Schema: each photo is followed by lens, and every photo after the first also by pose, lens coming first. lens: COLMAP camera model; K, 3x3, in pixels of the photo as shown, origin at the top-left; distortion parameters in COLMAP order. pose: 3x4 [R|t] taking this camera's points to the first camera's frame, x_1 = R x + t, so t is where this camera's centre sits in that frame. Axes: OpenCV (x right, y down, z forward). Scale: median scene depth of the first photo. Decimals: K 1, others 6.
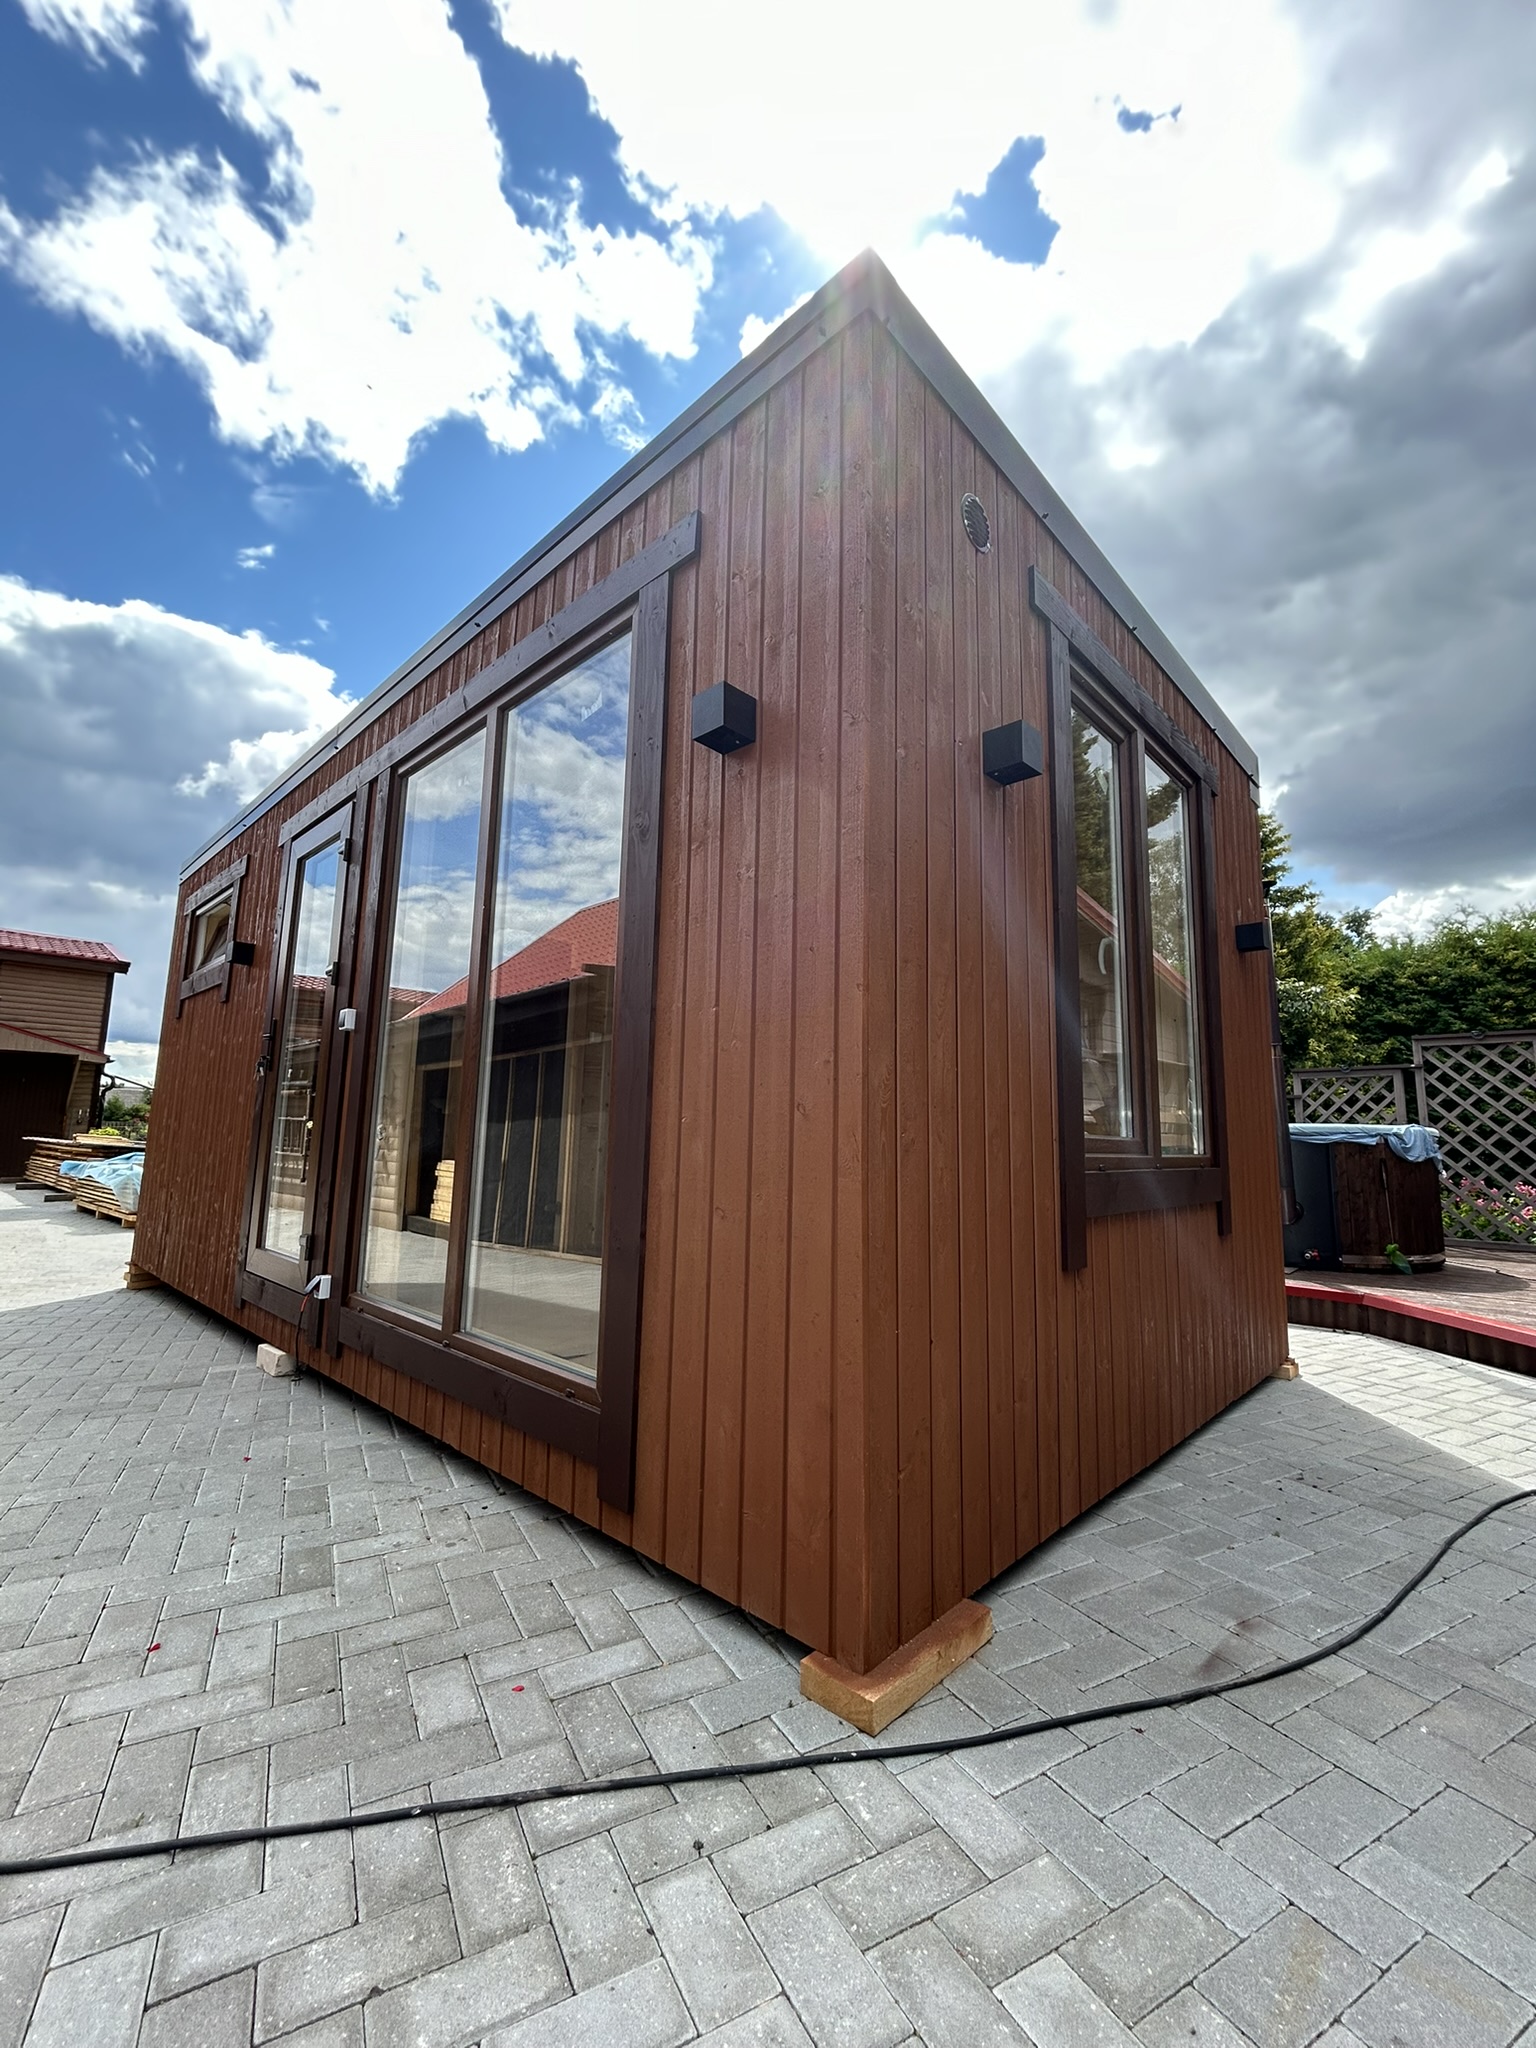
lens RADIAL K [[827.9, 0, 771.0], [0, 827.9, 1021.9], [0, 0, 1]] dist [-0.002283, 0.001590]
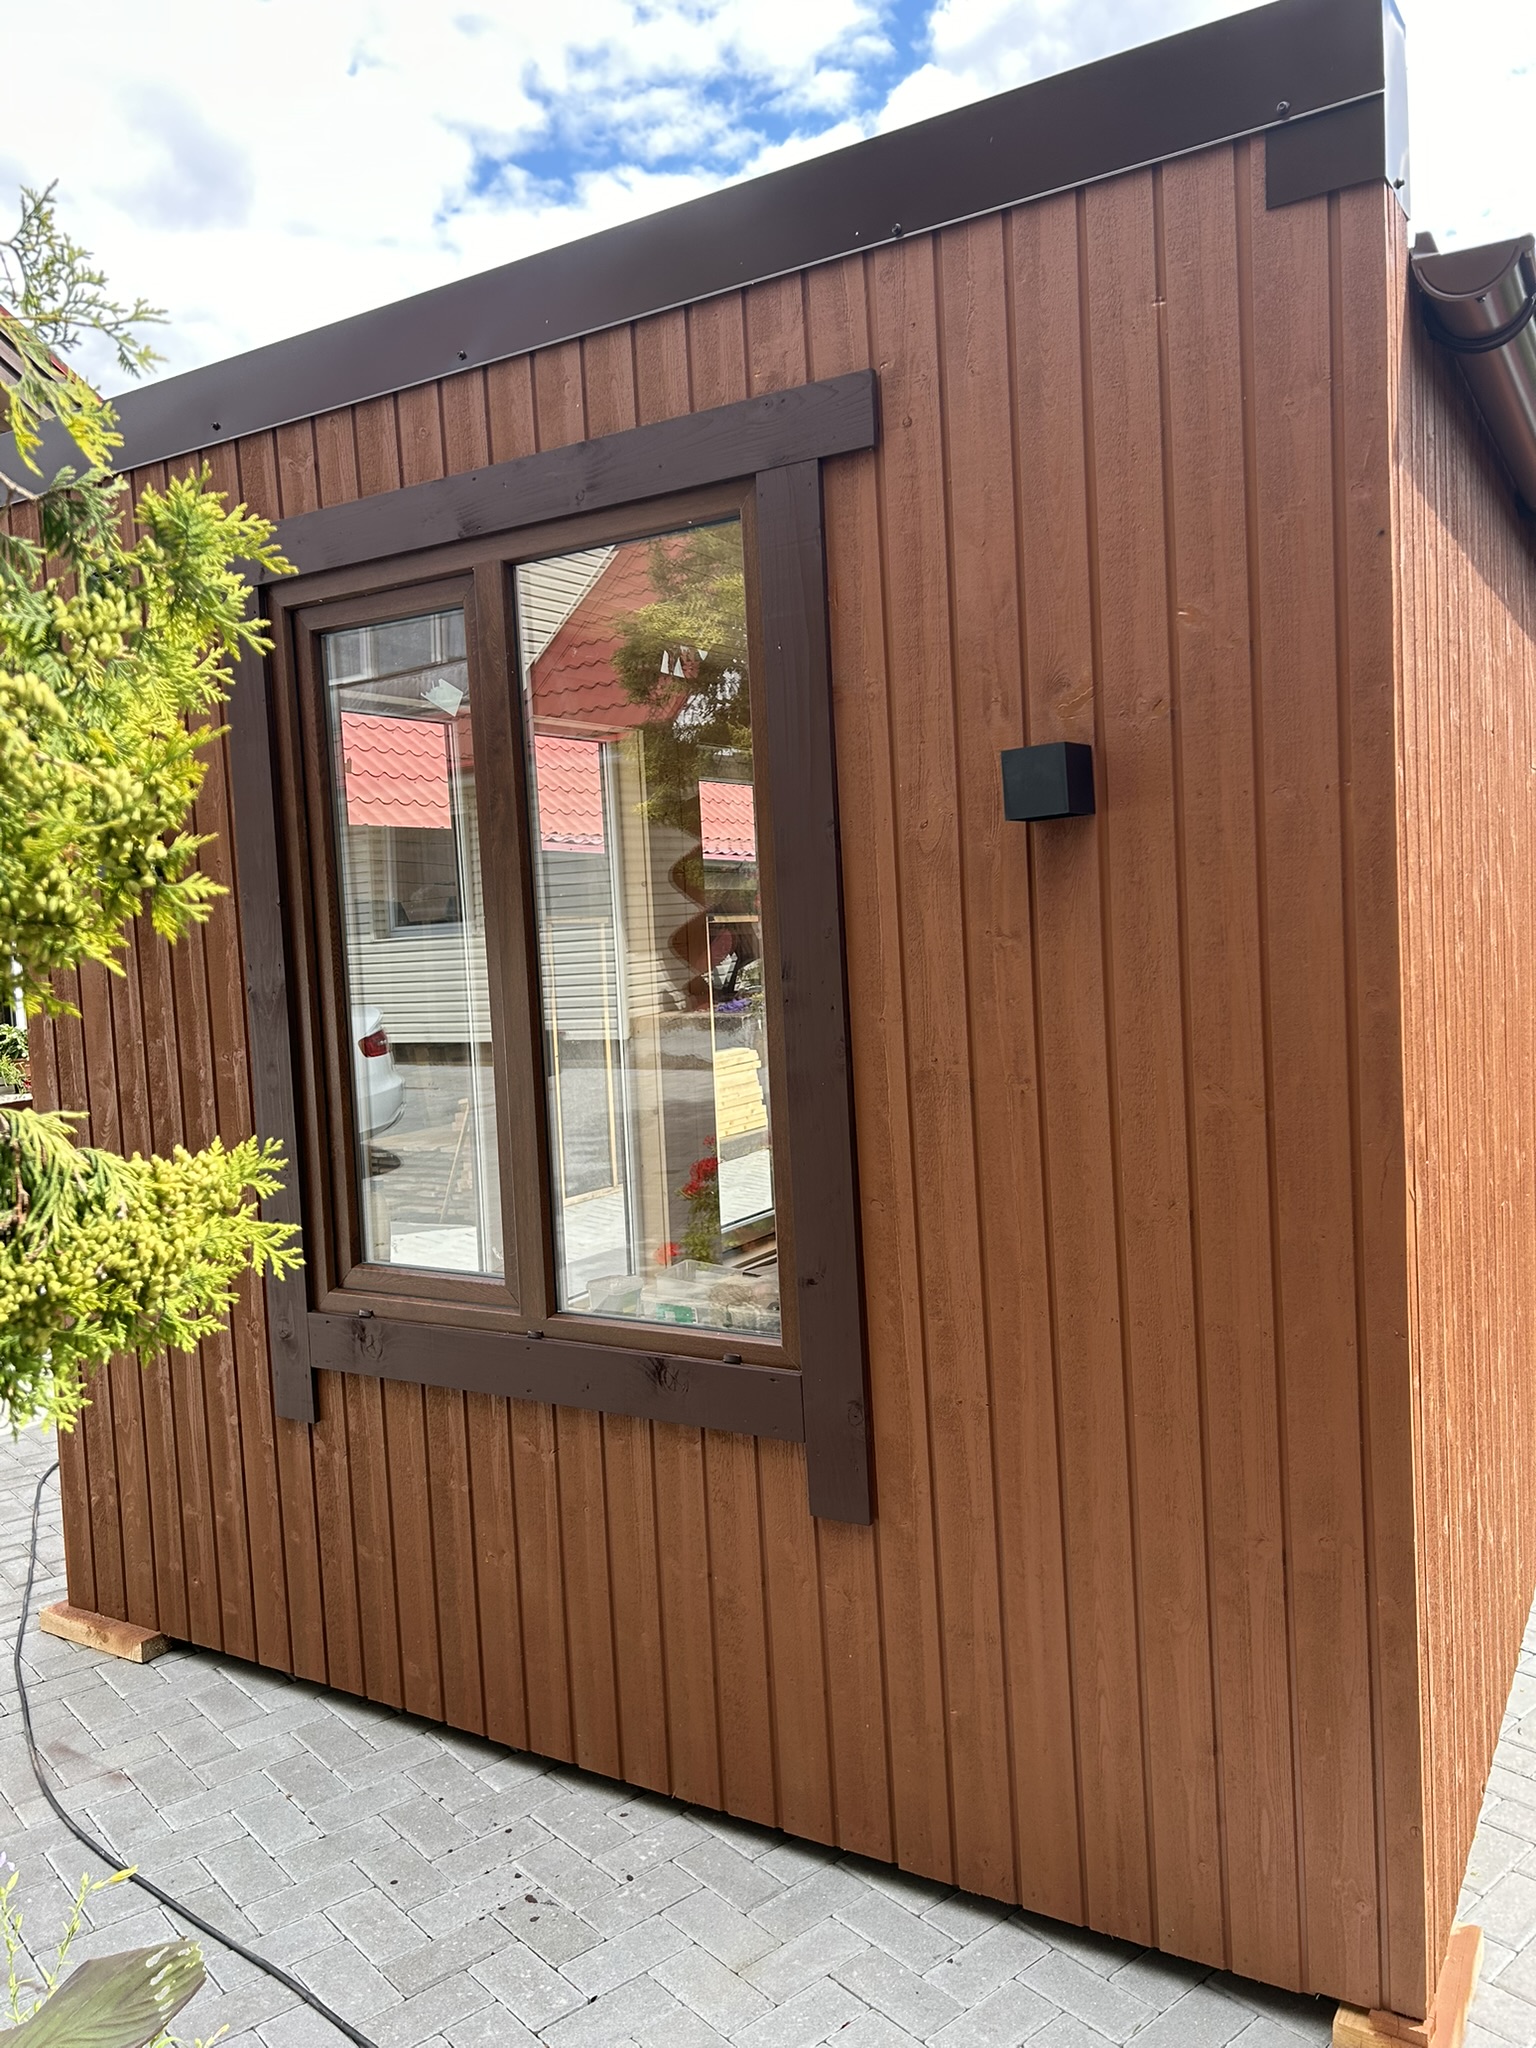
lens RADIAL K [[1540.4, 0, 764.3], [0, 1540.4, 1026.7], [0, 0, 1]] dist [0.059080, -0.069283]
pose [[0.210841, 0.030277, -0.977051, 2.101634], [0.161191, 0.984760, 0.065300, -0.121257], [0.964139, -0.171260, 0.202747, 1.264863]]
